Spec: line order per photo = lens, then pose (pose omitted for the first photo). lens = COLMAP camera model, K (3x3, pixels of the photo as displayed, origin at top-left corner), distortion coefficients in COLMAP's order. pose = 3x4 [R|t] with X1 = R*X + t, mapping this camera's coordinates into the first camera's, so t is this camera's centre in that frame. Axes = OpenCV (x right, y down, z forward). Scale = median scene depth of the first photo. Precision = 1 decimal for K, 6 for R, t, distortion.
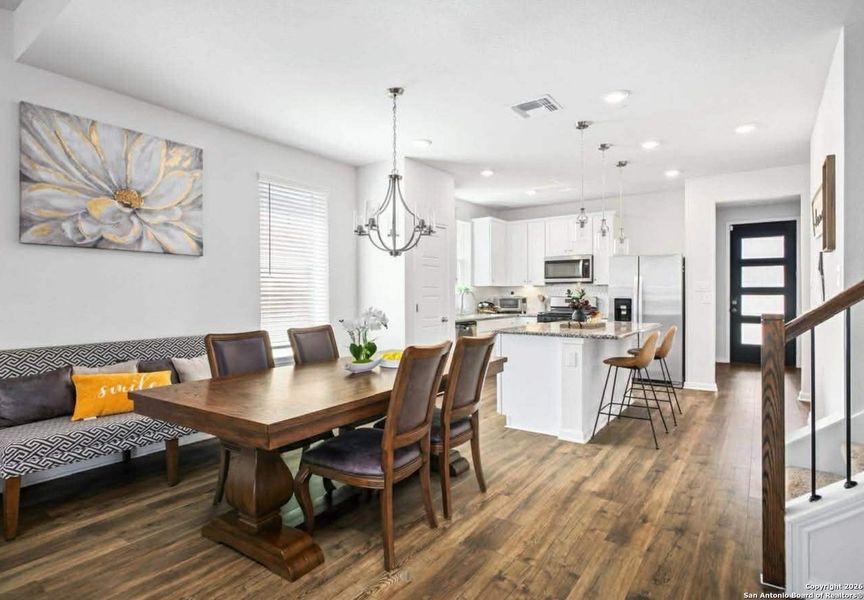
lens RADIAL K [[420.4, 0, 426.6], [0, 420.4, 295.3], [0, 0, 1]] dist [0.006271, 0.000470]
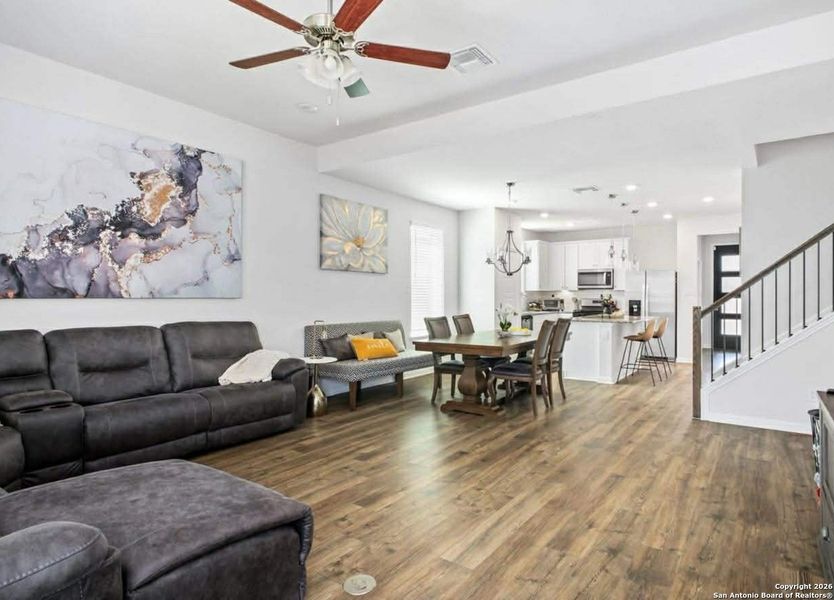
lens RADIAL K [[474.2, 0, 419.7], [0, 474.2, 296.5], [0, 0, 1]] dist [-0.000739, 0.000016]
pose [[0.999875, 0.005123, 0.014944, -0.374730], [-0.005130, 0.999987, 0.000395, -0.002180], [-0.014942, -0.000471, 0.999888, -0.779299]]
